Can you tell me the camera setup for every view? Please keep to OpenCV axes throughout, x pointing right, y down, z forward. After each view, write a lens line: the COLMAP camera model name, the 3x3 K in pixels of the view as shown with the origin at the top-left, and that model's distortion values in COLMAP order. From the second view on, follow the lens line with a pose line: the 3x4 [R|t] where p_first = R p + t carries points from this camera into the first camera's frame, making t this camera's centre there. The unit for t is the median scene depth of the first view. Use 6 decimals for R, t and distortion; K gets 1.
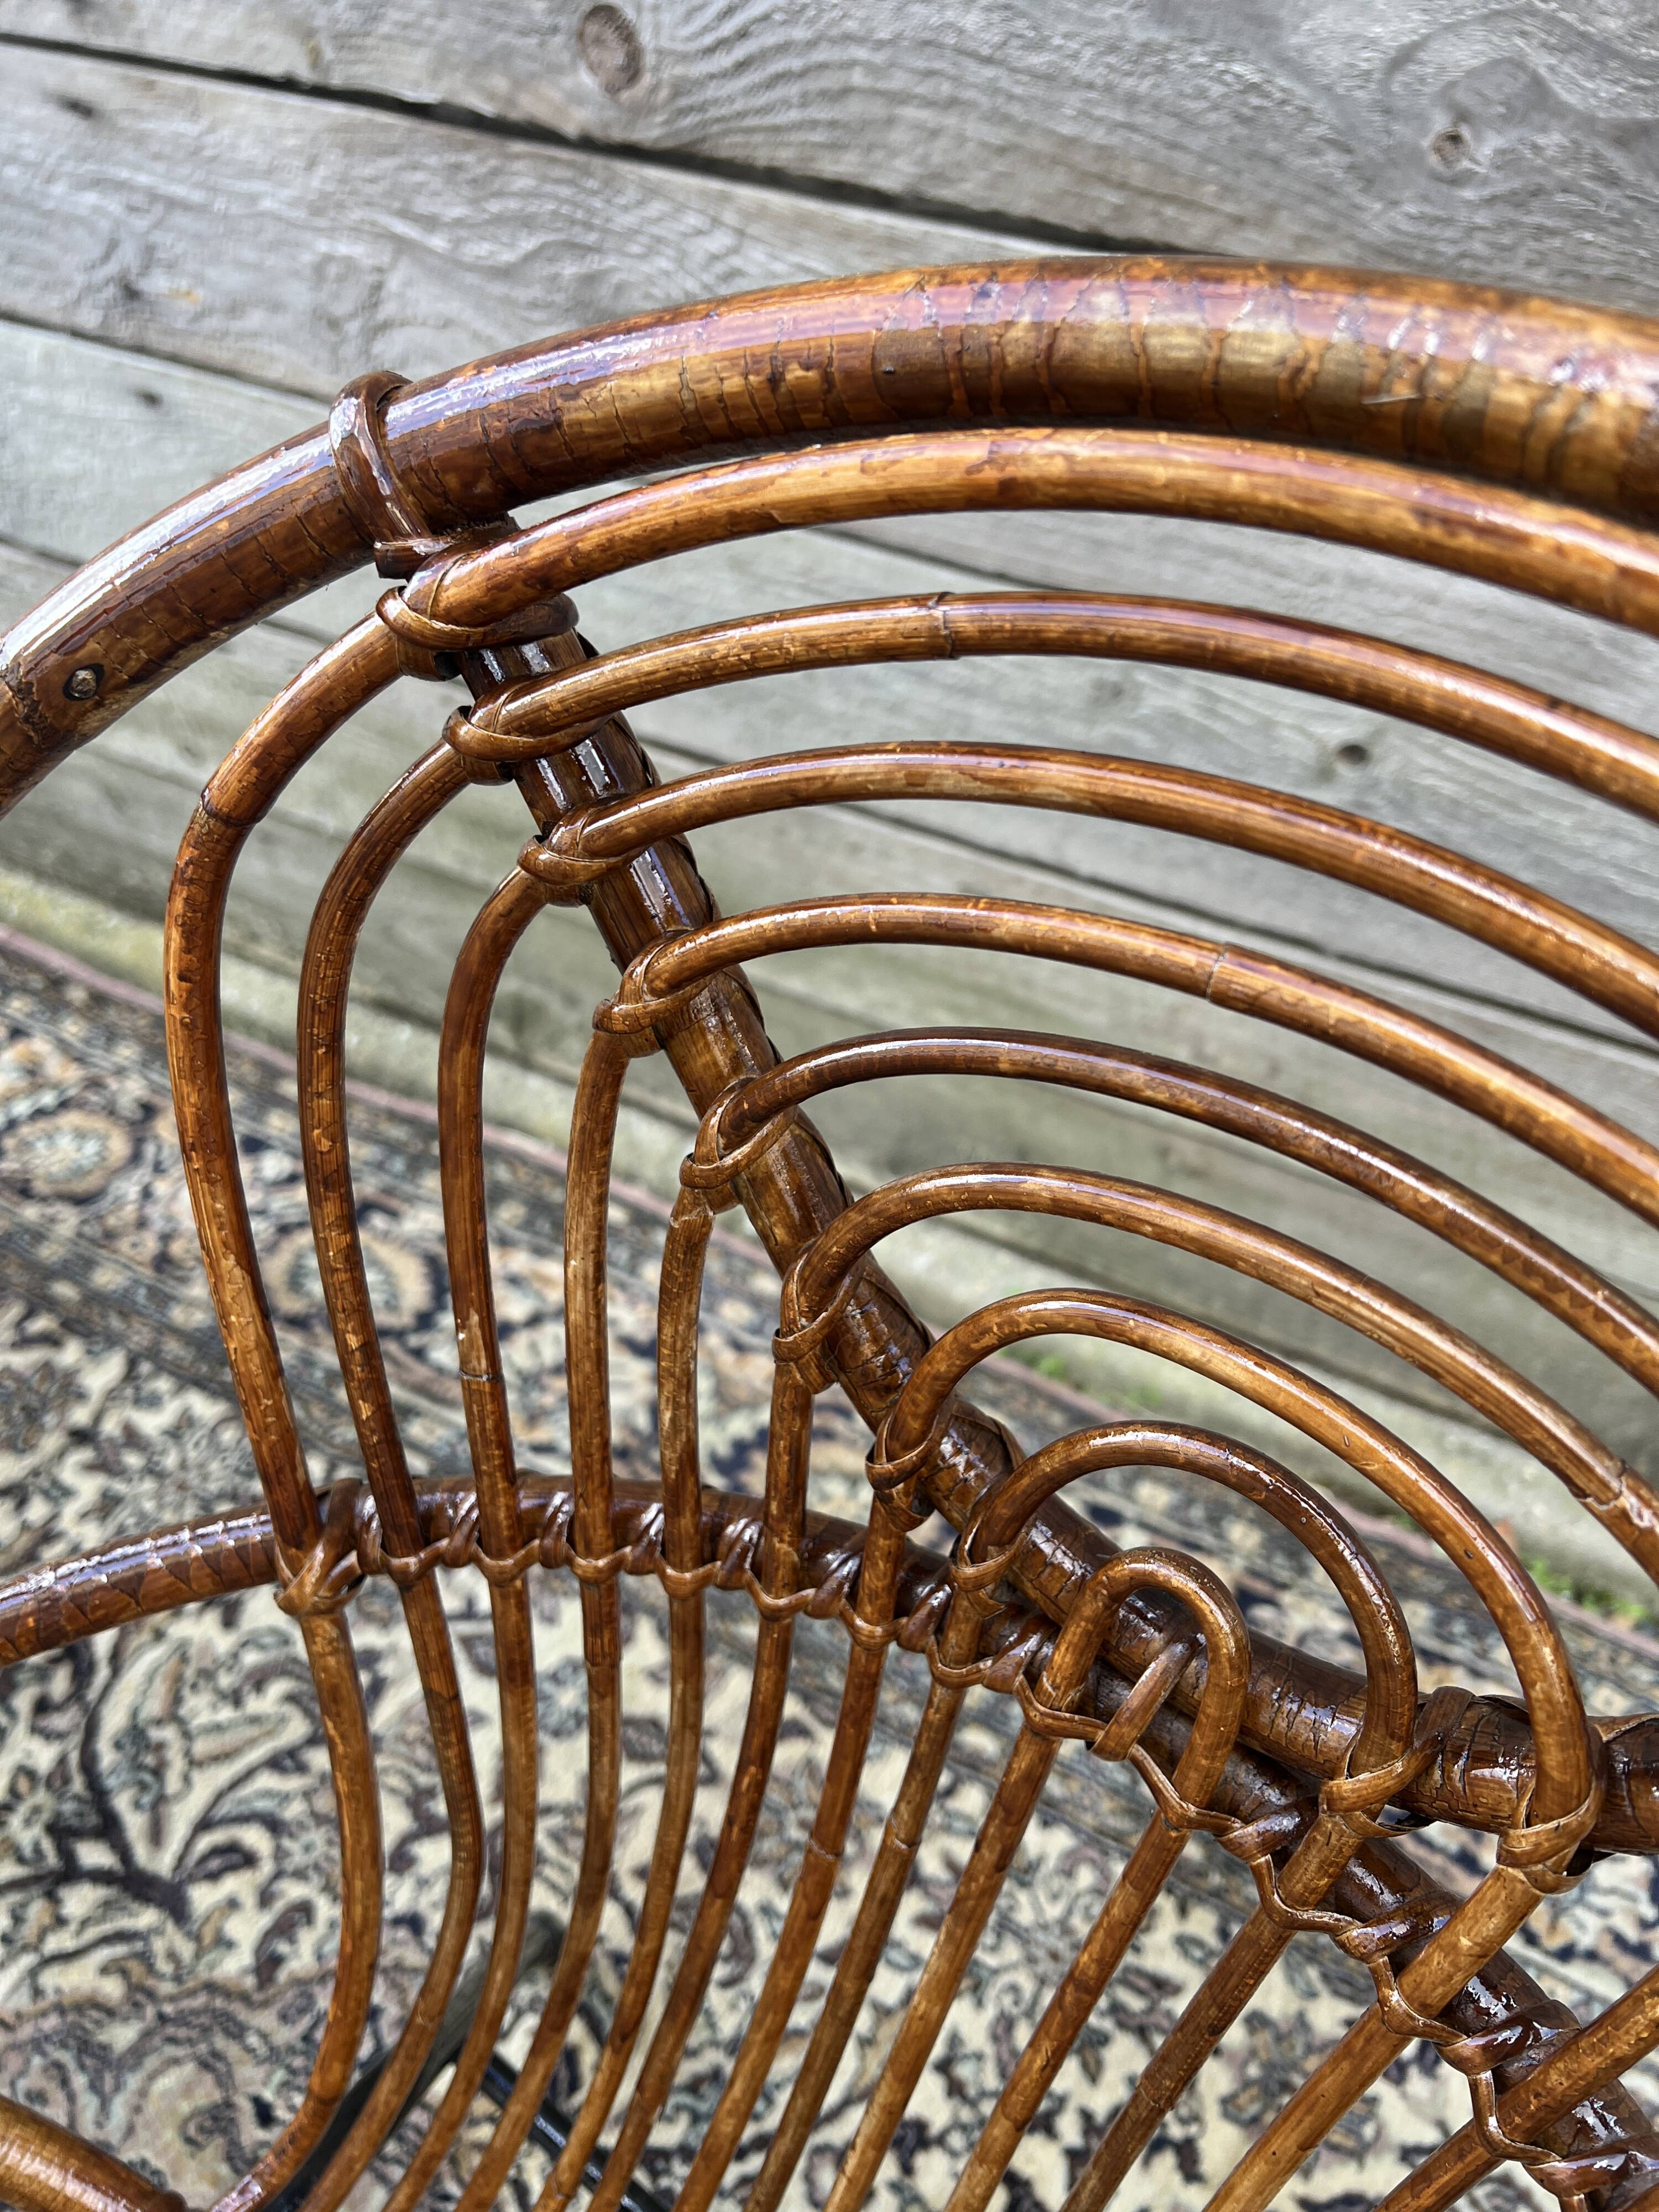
lens RADIAL K [[1669.6, 0, 849.6], [0, 1669.6, 1101.0], [0, 0, 1]] dist [0.023697, -0.033065]
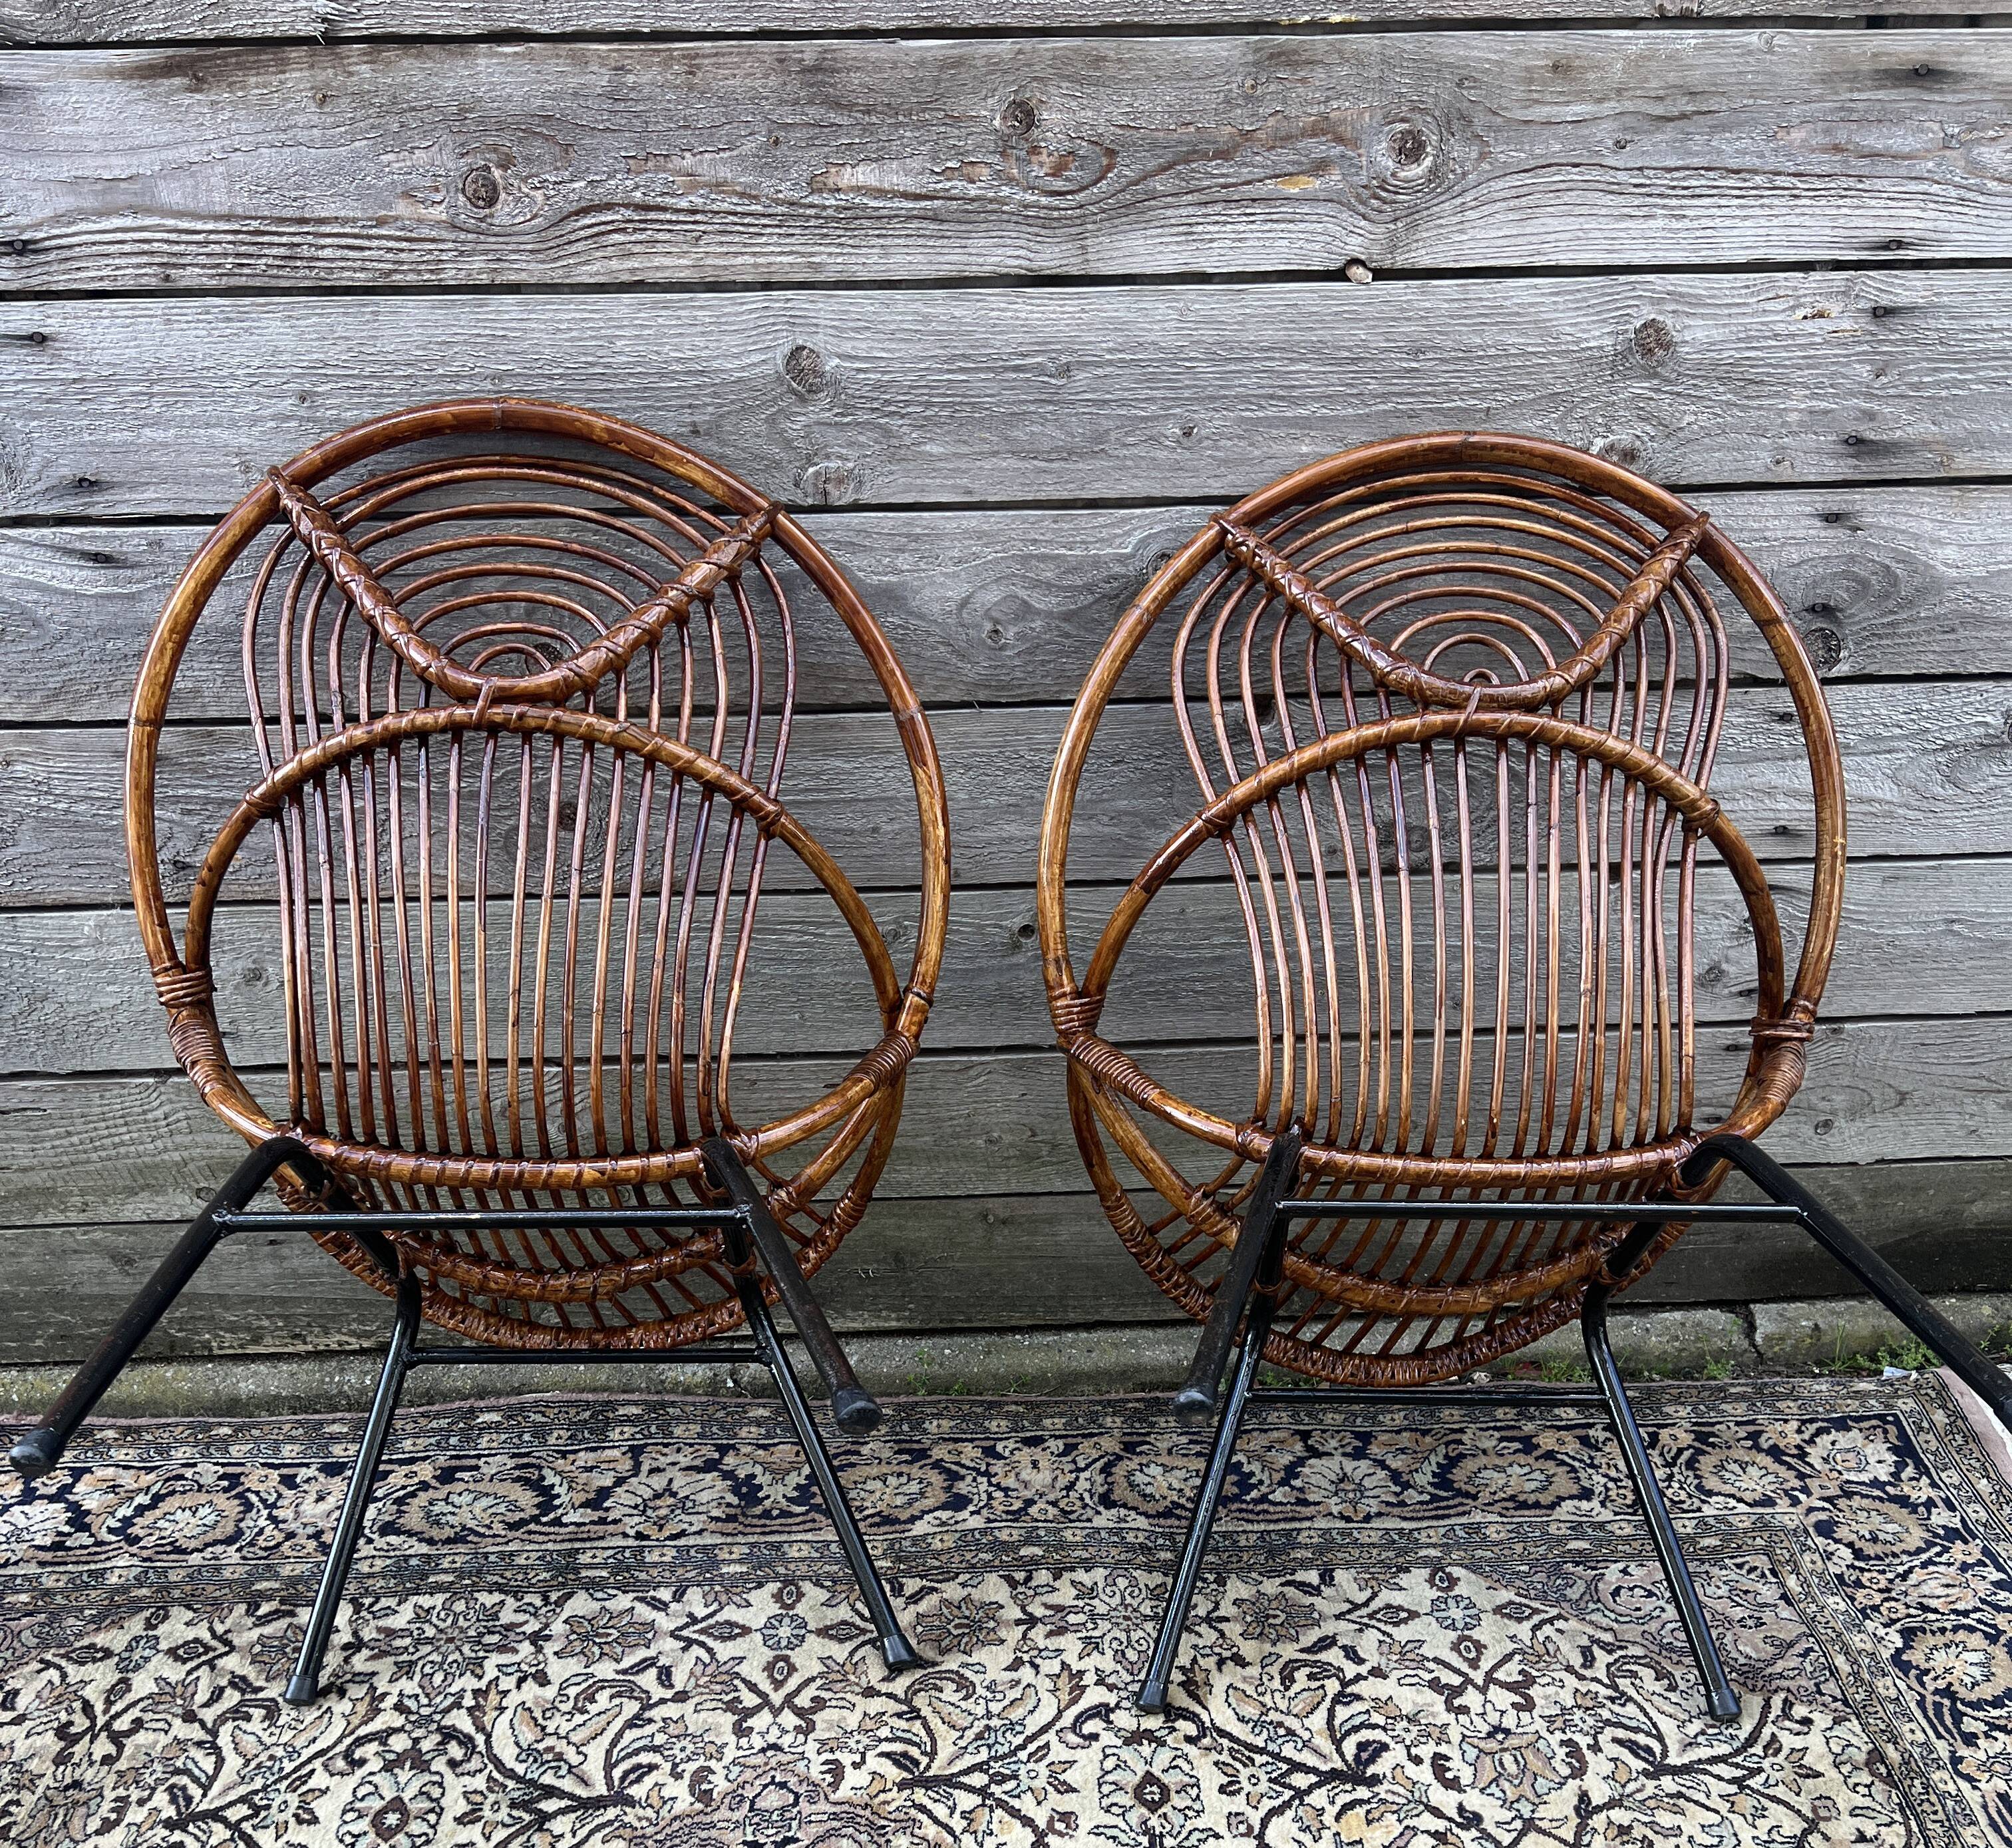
lens RADIAL K [[1977.2, 0, 991.0], [0, 1977.2, 1324.5], [0, 0, 1]] dist [0.019055, 0.000000]
pose [[0.871785, -0.304535, 0.383730, -0.635639], [0.369997, 0.922697, -0.108315, 0.378564], [-0.321081, 0.236406, 0.917071, -0.811155]]
